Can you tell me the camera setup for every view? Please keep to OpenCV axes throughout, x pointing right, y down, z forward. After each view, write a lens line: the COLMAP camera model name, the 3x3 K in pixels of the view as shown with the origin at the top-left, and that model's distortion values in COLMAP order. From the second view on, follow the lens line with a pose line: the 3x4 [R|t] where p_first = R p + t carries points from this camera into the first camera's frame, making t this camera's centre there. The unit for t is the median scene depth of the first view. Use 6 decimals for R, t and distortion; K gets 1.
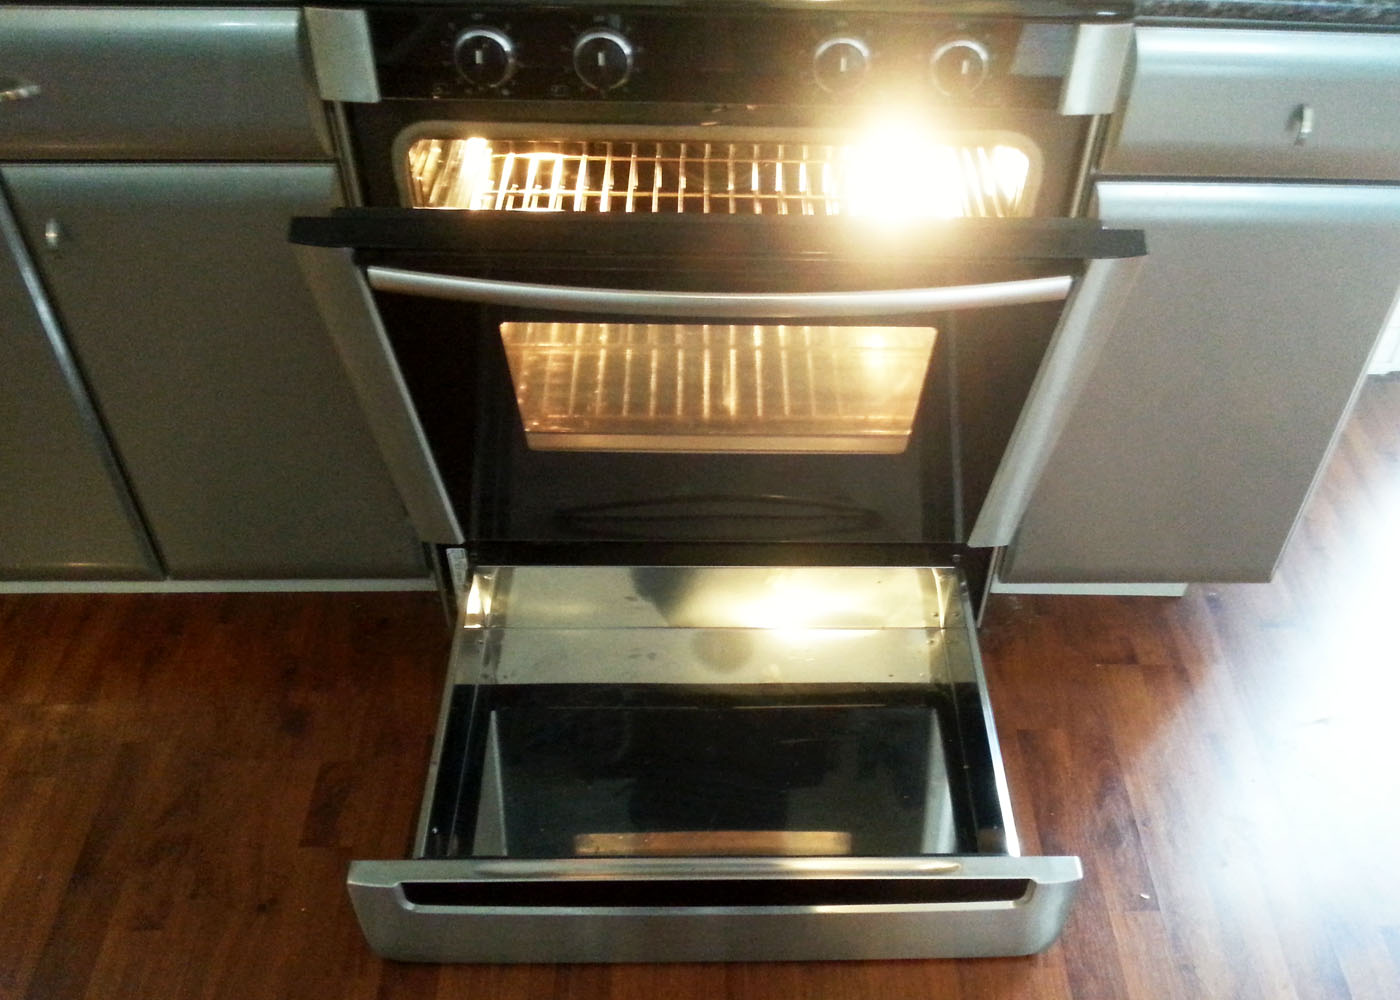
lens RADIAL K [[1284.8, 0, 756.6], [0, 1284.8, 501.3], [0, 0, 1]] dist [-0.013454, -0.017754]
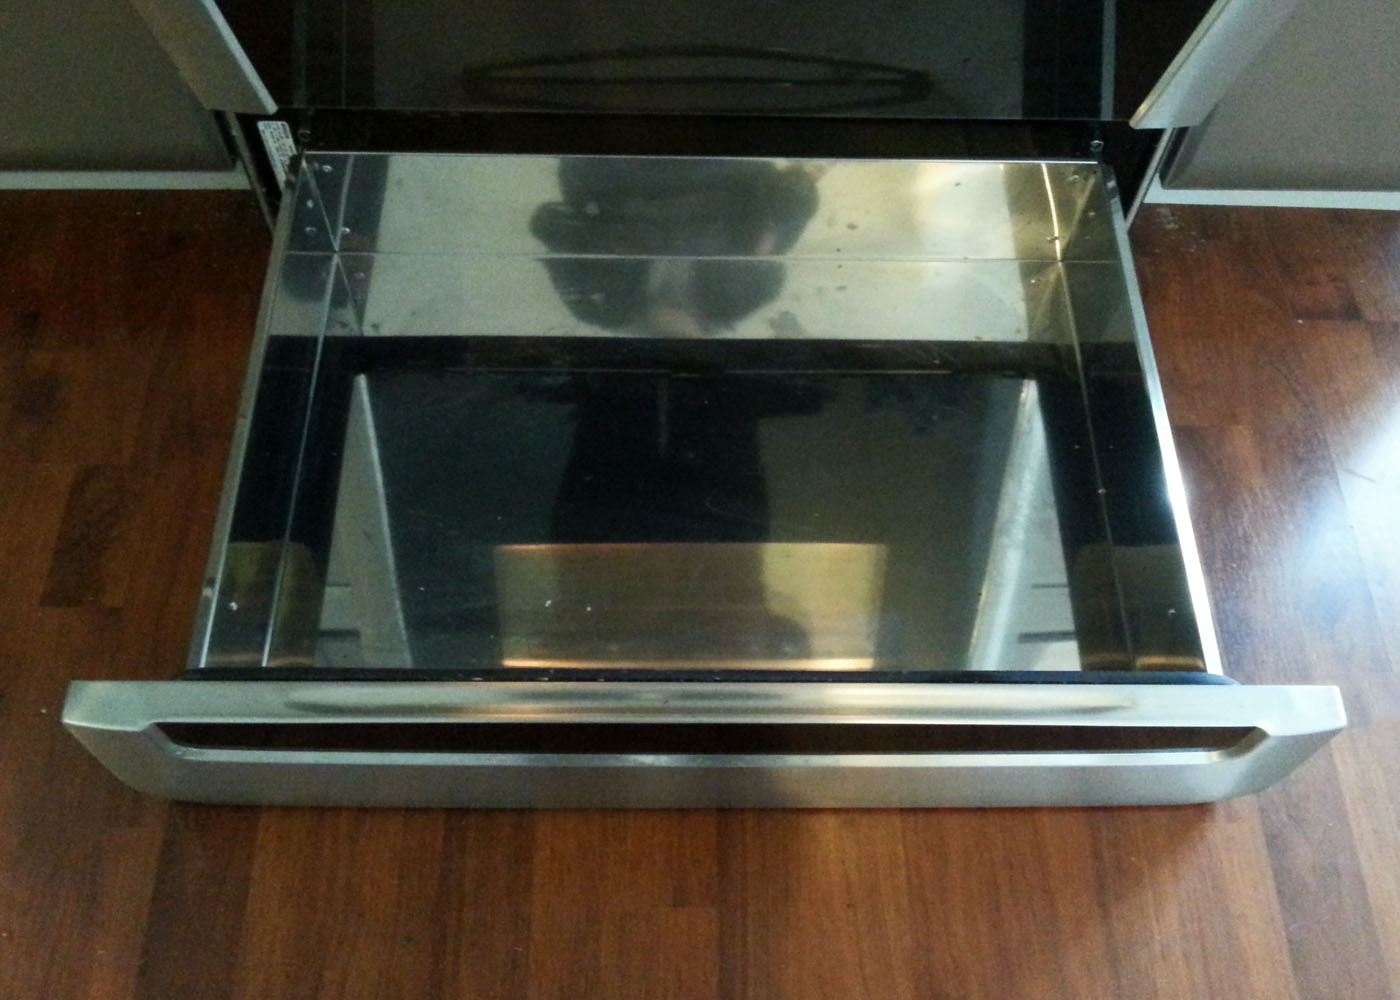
lens RADIAL K [[1316.5, 0, 663.0], [0, 1316.5, 438.5], [0, 0, 1]] dist [-0.005825, -0.013068]
pose [[0.999398, 0.017084, -0.030211, -0.029029], [-0.008358, 0.963311, 0.268256, 0.012866], [0.033686, -0.267842, 0.962874, 0.369524]]
